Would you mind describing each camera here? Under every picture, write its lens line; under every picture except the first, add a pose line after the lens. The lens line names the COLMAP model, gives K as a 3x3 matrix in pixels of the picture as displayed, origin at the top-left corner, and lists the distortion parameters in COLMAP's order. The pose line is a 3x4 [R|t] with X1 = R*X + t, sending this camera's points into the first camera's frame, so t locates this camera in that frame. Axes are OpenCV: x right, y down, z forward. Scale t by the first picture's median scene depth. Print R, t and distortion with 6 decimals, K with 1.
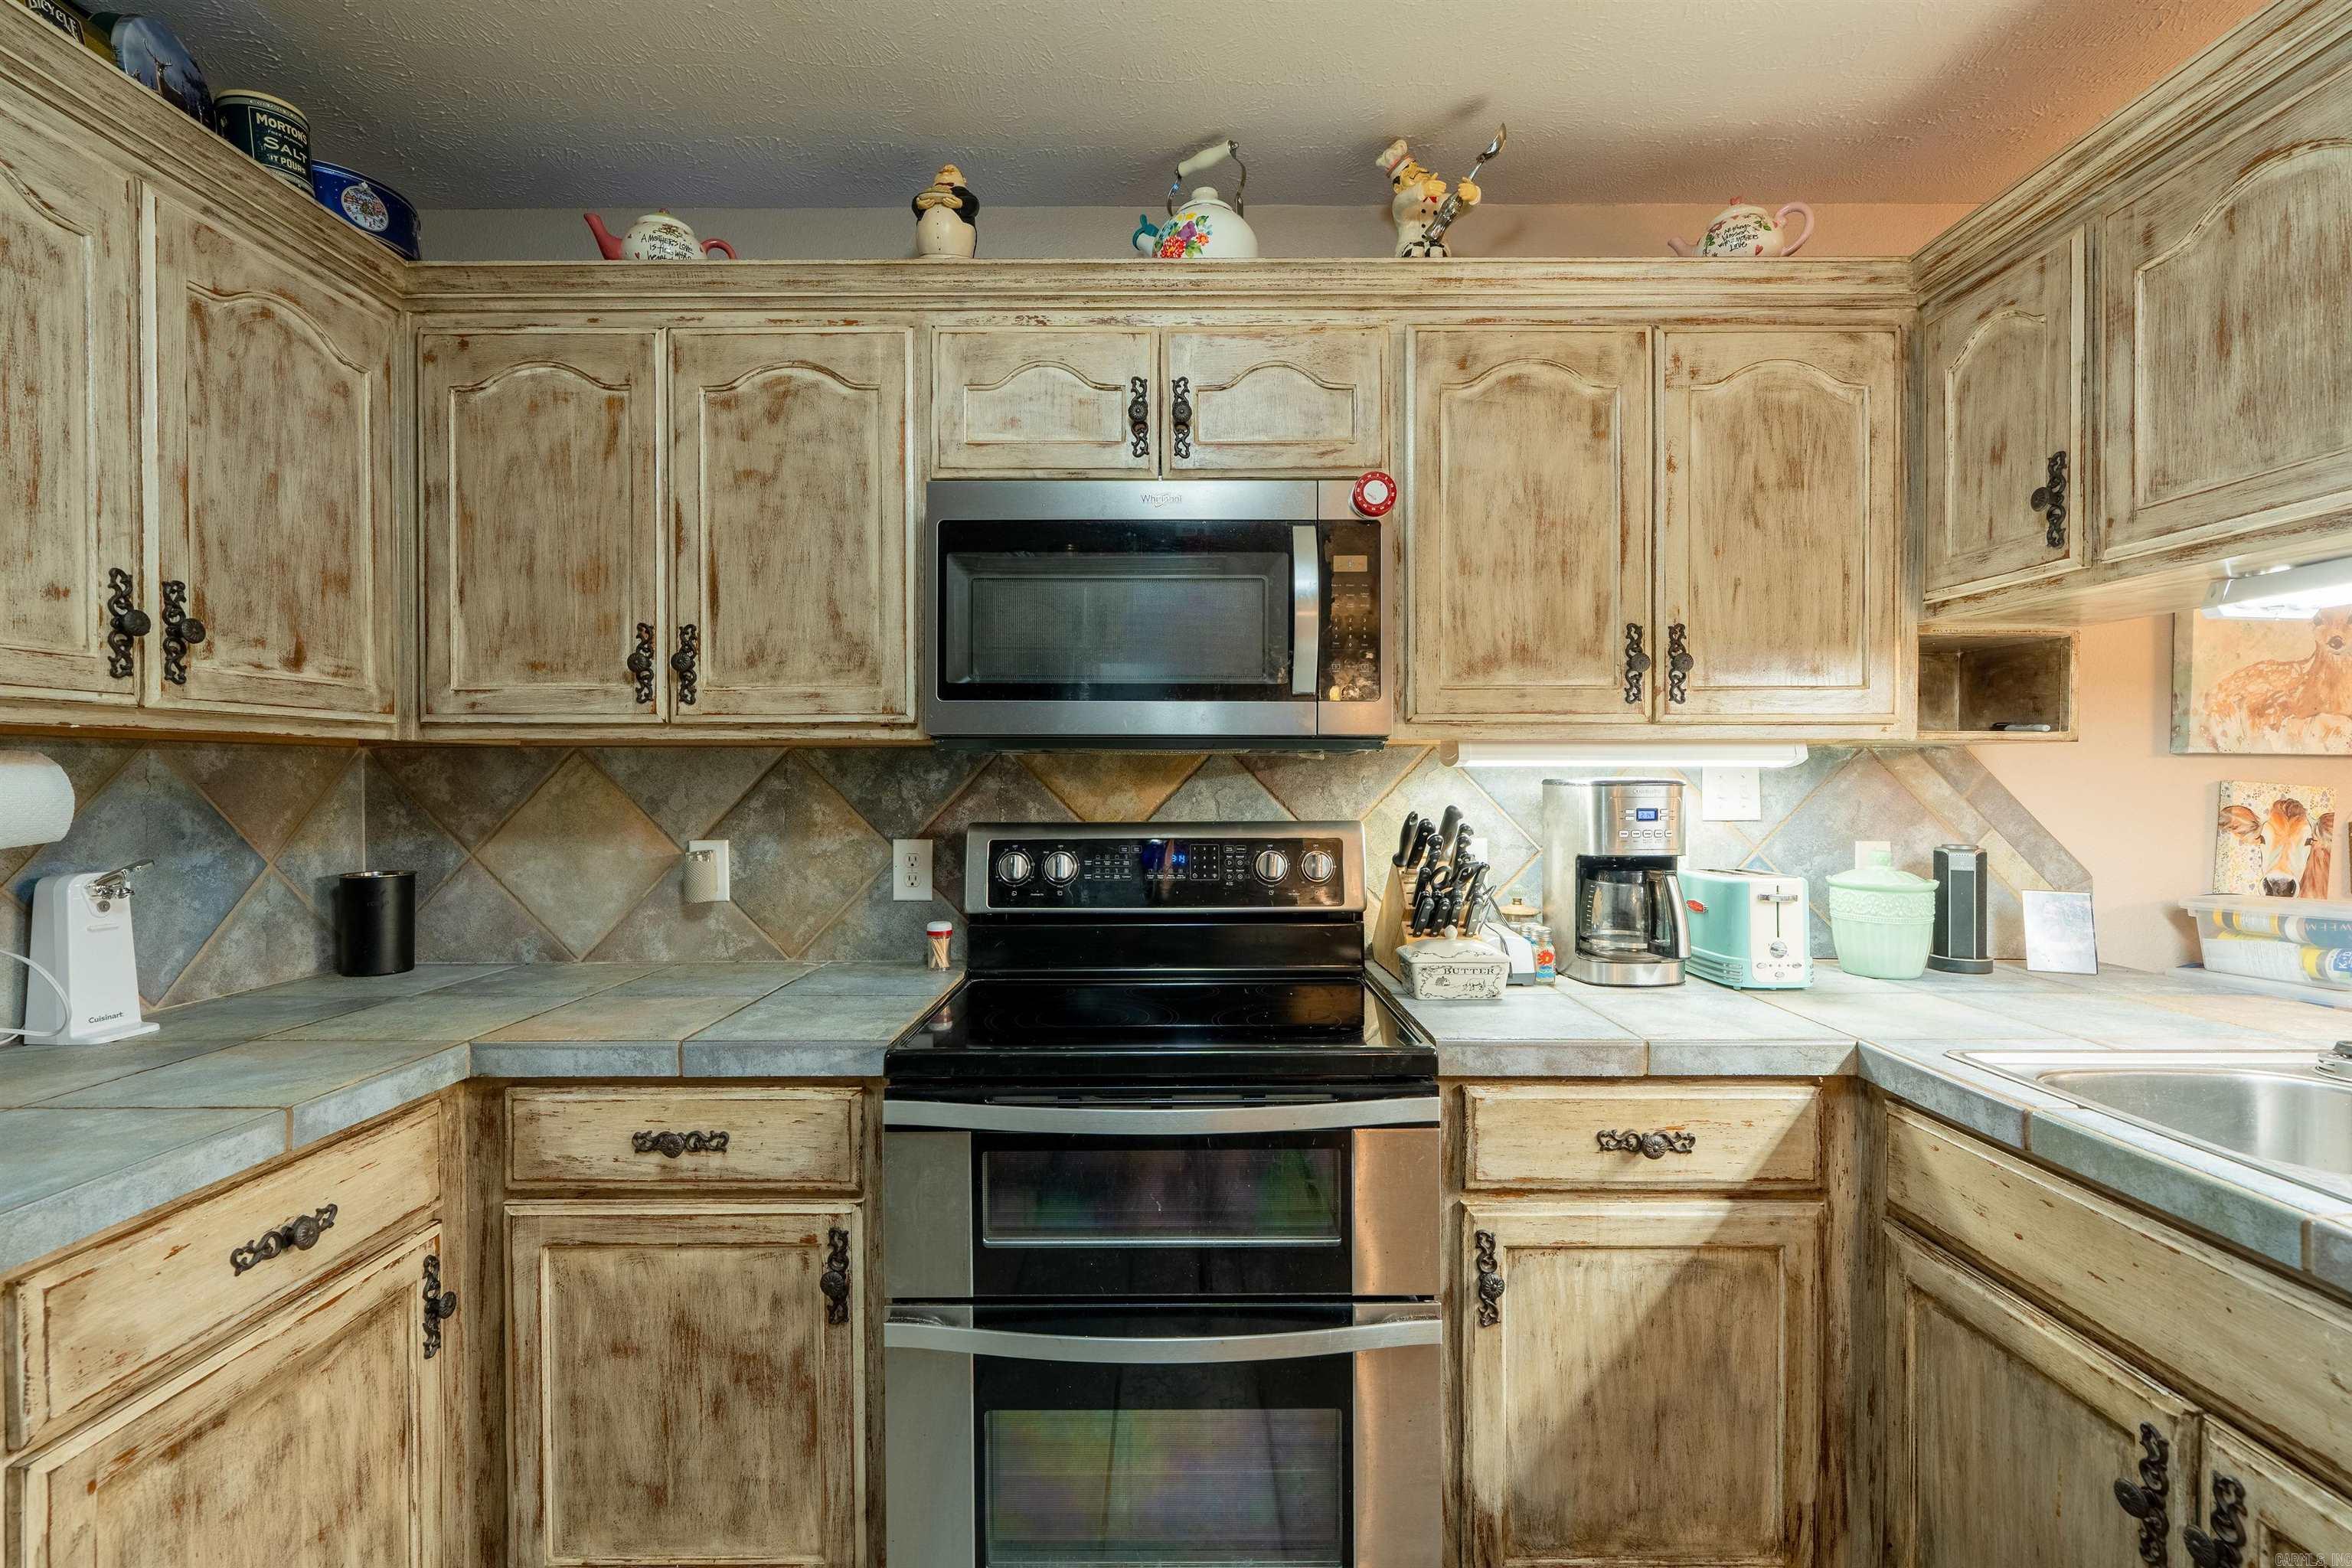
lens RADIAL K [[1053.9, 0, 1173.7], [0, 1053.9, 784.2], [0, 0, 1]] dist [-0.008595, 0.003876]
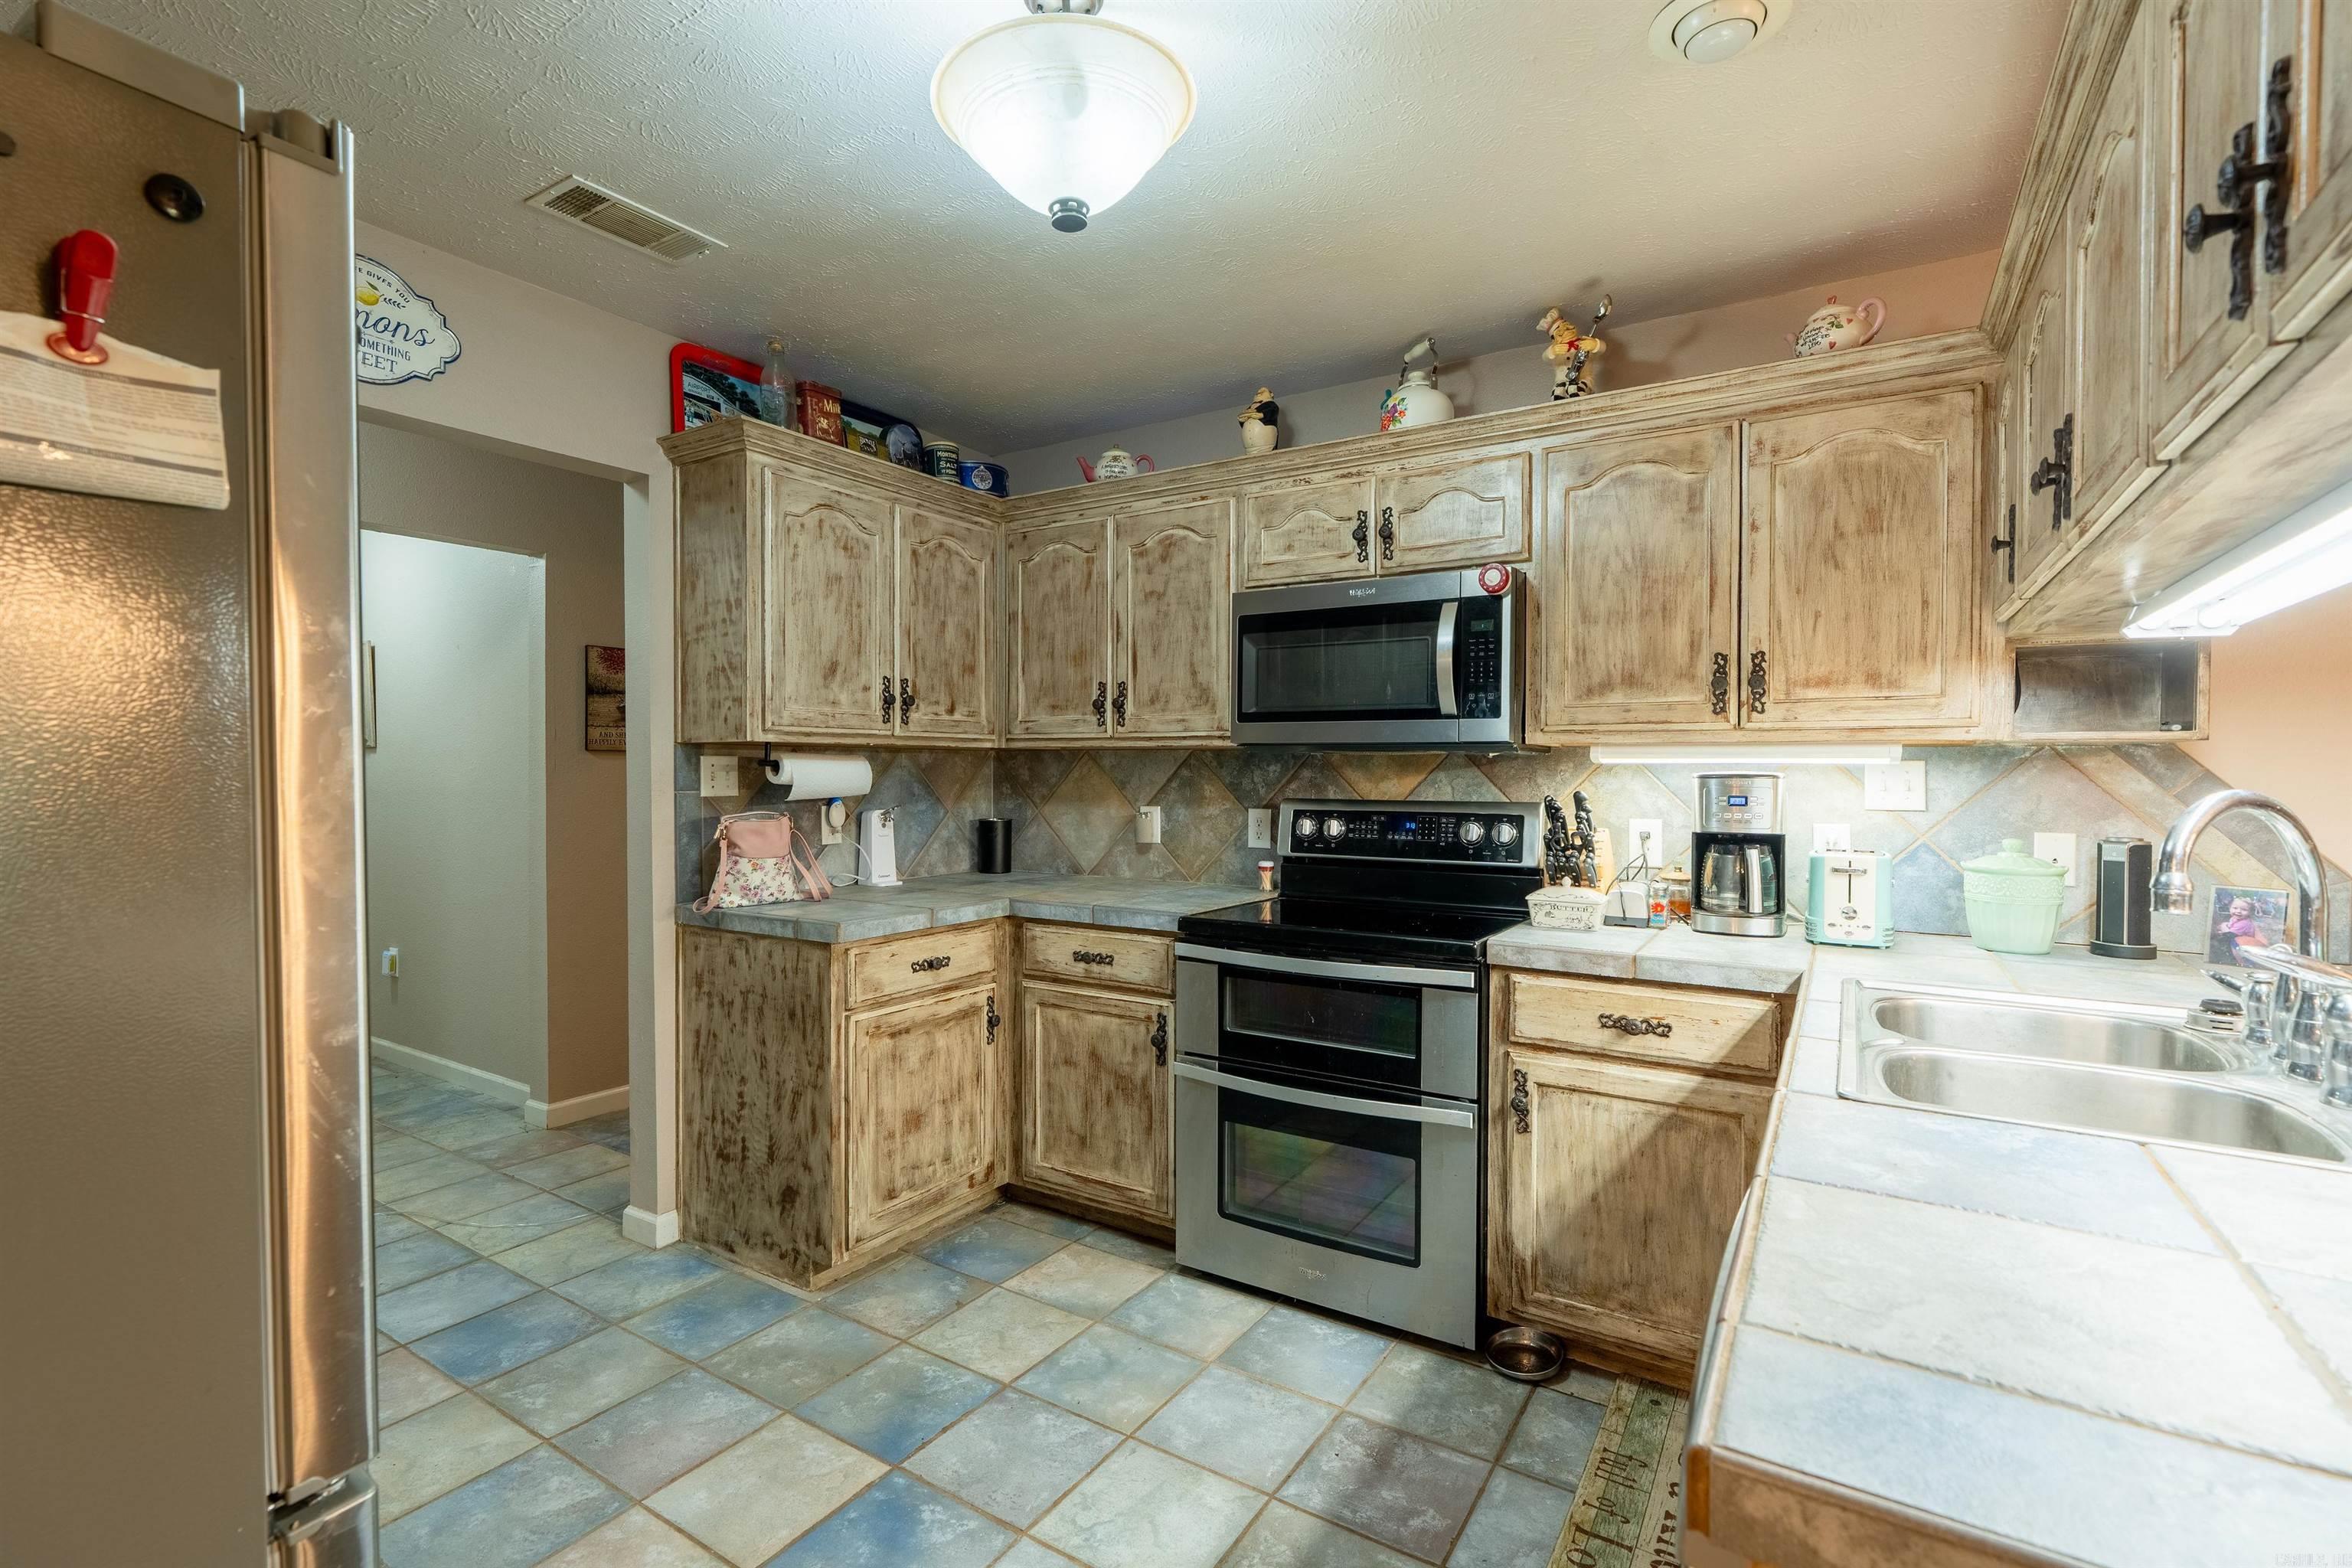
lens RADIAL K [[1053.9, 0, 1172.5], [0, 1053.9, 782.1], [0, 0, 1]] dist [-0.008595, 0.003876]
pose [[0.845086, 0.011793, -0.534500, 0.559858], [-0.009447, 0.999930, 0.007125, 0.003606], [0.534547, -0.000972, 0.845138, -0.452945]]
